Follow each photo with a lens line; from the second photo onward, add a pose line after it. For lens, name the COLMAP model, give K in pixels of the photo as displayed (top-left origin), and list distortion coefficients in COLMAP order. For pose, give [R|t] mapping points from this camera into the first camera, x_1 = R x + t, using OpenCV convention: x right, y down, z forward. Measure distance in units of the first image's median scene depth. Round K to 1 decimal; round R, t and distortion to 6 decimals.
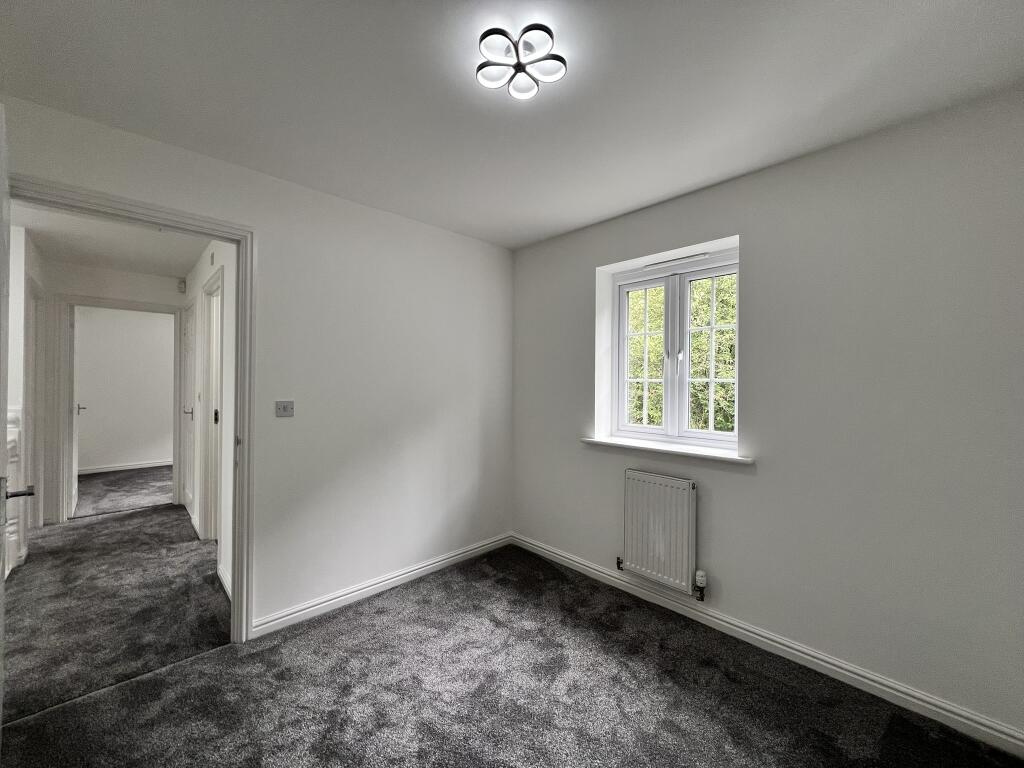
lens RADIAL K [[411.8, 0, 510.7], [0, 411.8, 380.3], [0, 0, 1]] dist [0.001499, 0.000158]
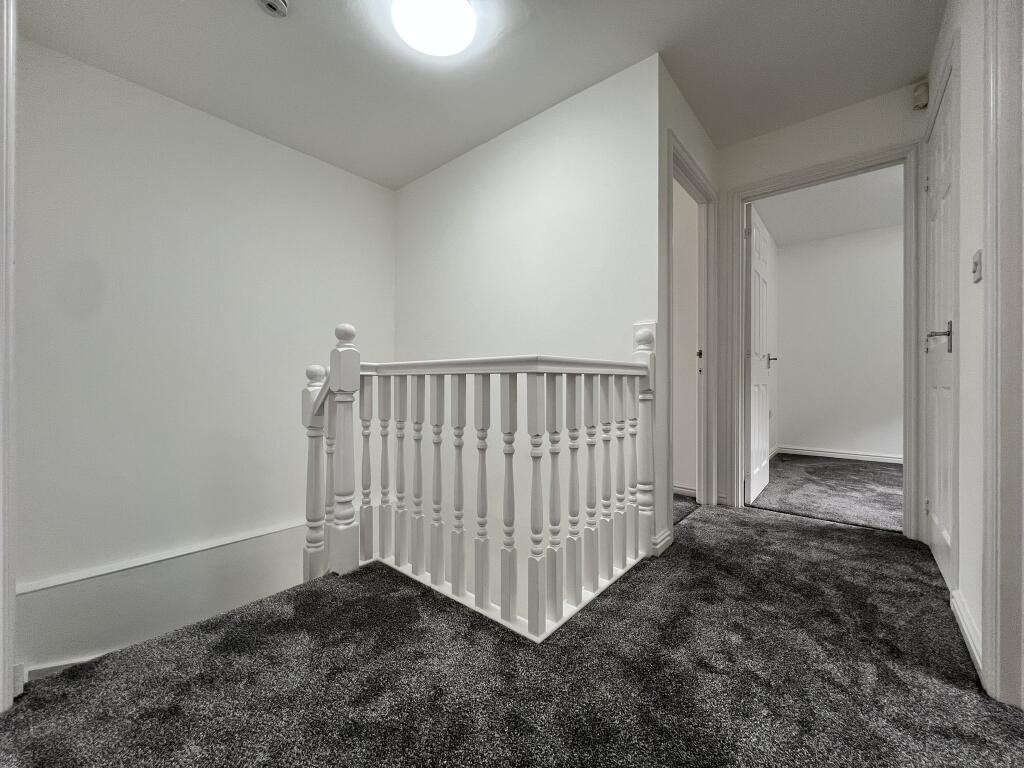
lens RADIAL K [[406.2, 0, 512.0], [0, 406.2, 384.0], [0, 0, 1]] dist [-0.000867, -0.000577]
pose [[0.106808, -0.003939, -0.994272, -0.471752], [0.004453, 0.999984, -0.003484, 0.144022], [0.994270, -0.004055, 0.106824, 0.591150]]
